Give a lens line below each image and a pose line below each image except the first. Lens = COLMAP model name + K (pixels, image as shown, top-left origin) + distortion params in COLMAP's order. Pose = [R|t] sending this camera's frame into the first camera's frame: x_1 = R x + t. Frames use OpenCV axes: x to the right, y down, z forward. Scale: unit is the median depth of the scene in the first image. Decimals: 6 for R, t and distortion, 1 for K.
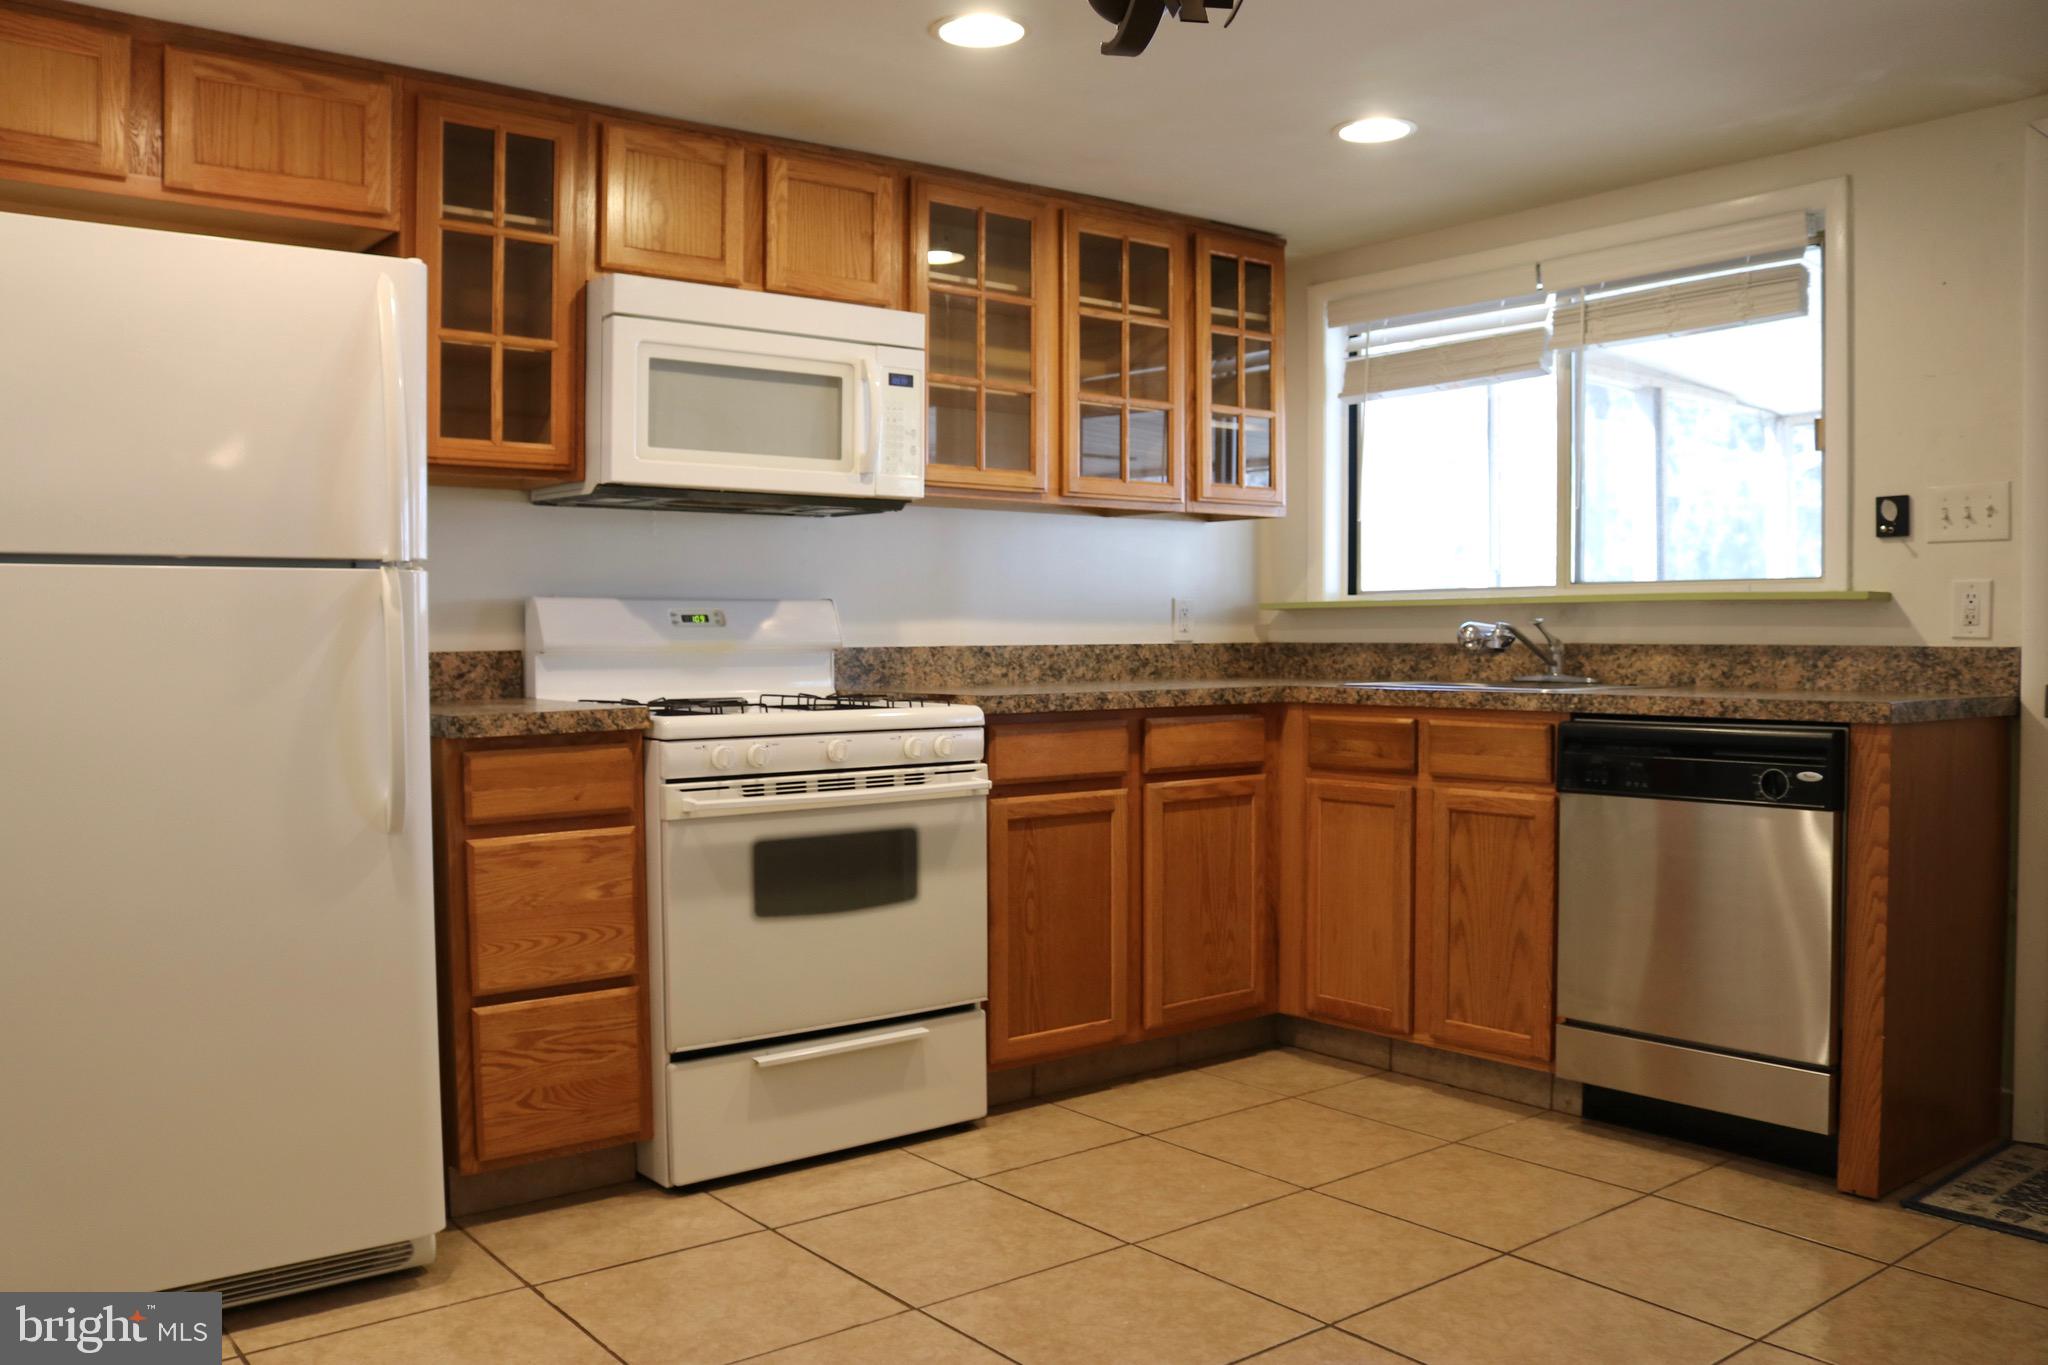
lens RADIAL K [[1690.3, 0, 997.2], [0, 1690.3, 677.0], [0, 0, 1]] dist [-0.152990, 0.127635]
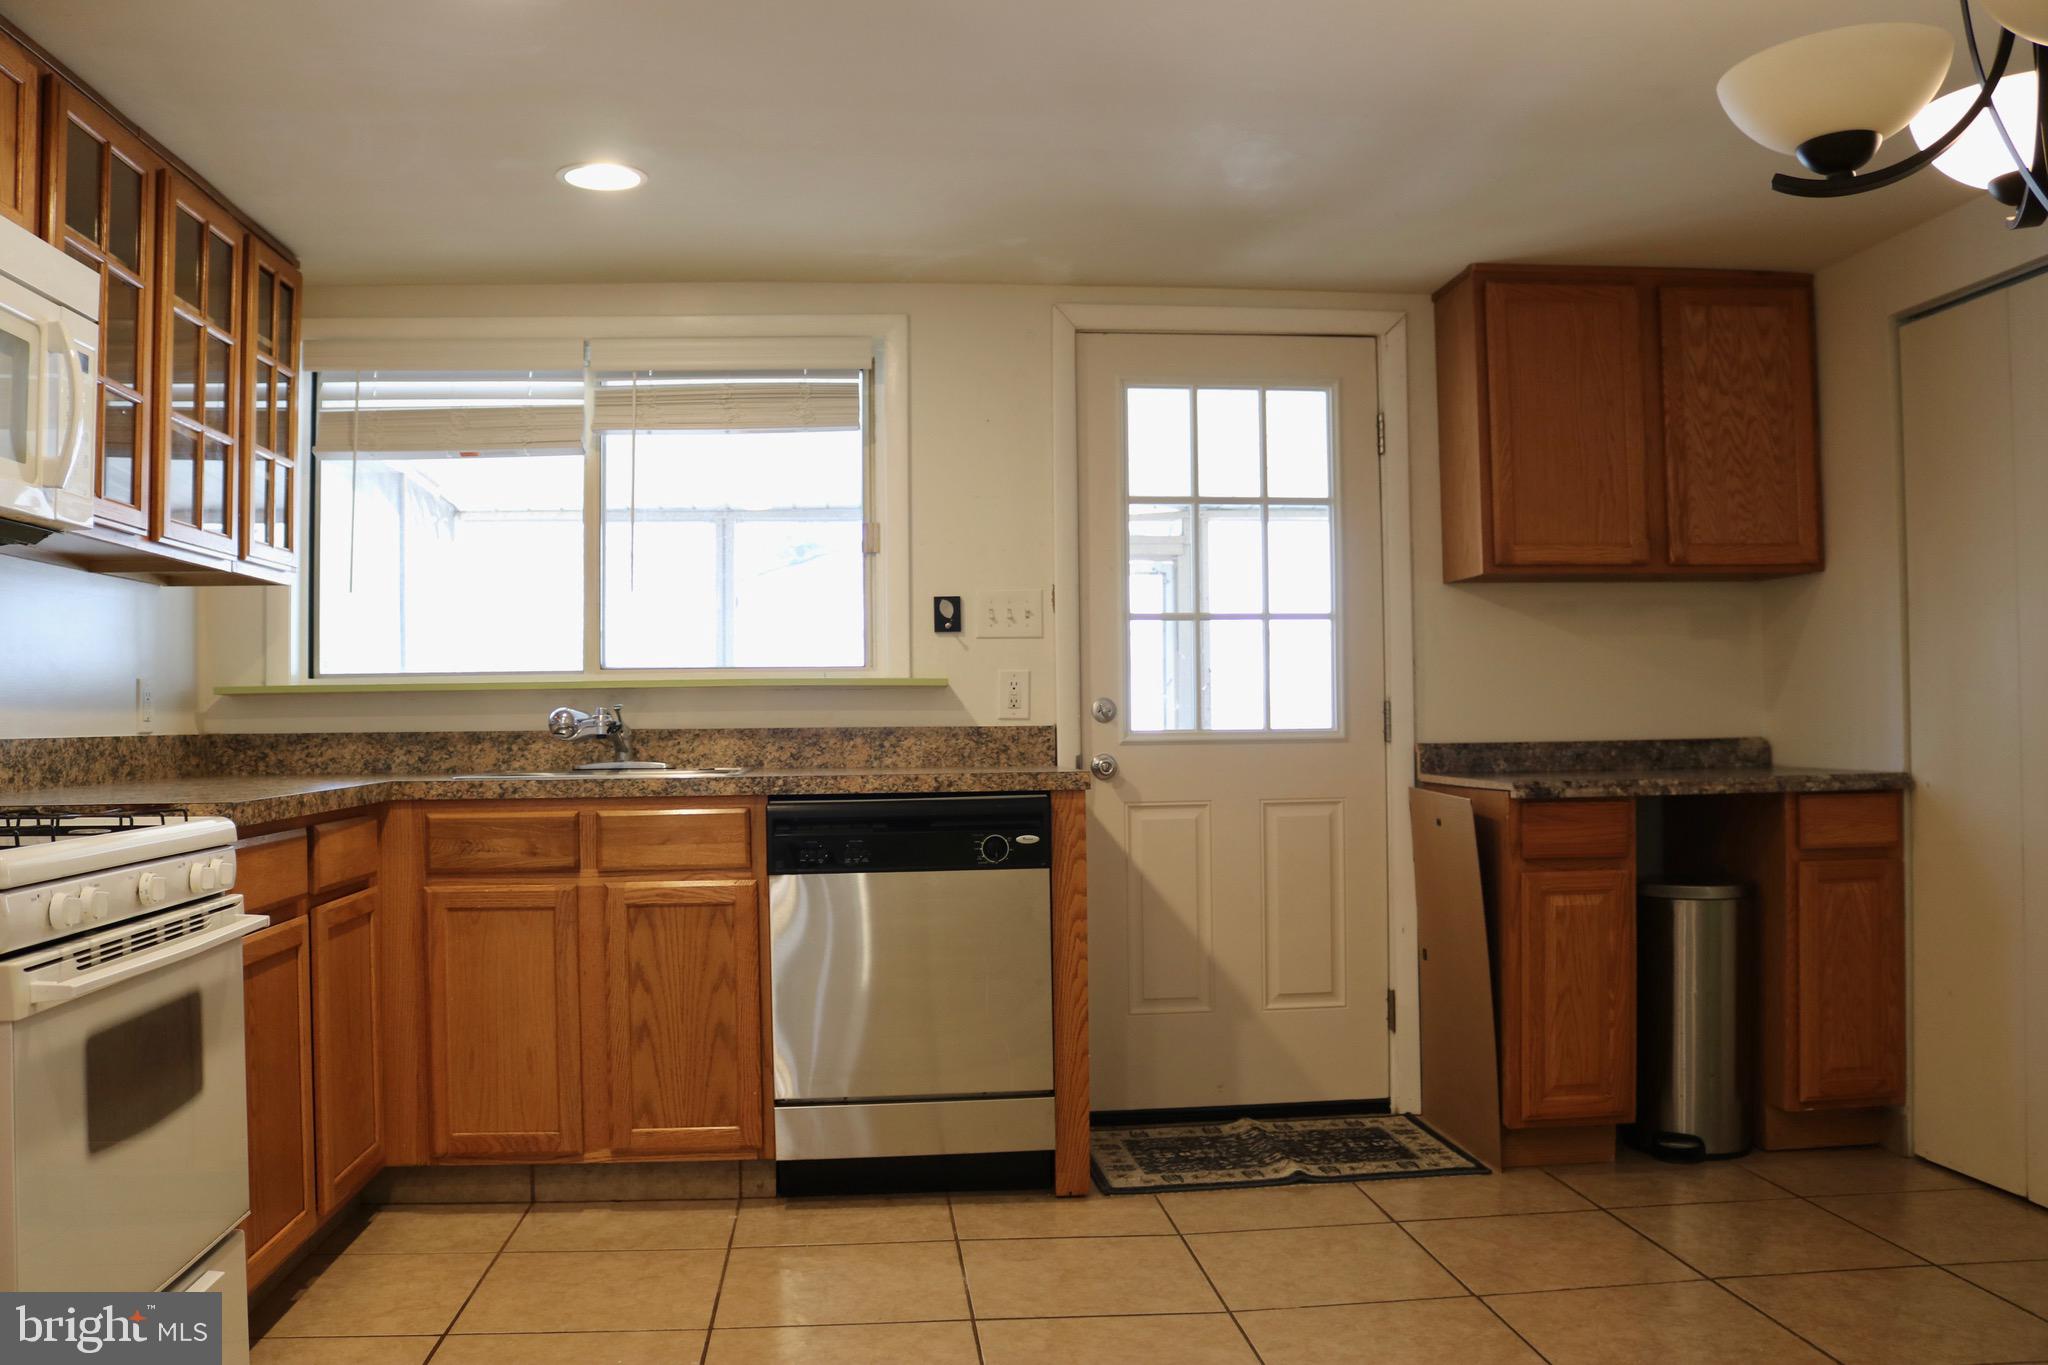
lens RADIAL K [[1690.3, 0, 997.2], [0, 1690.3, 677.0], [0, 0, 1]] dist [-0.152990, 0.127635]
pose [[0.541169, 0.017882, 0.840724, -0.412795], [0.032434, 0.998586, -0.042117, -0.002509], [-0.840288, 0.050061, 0.539824, 0.309714]]
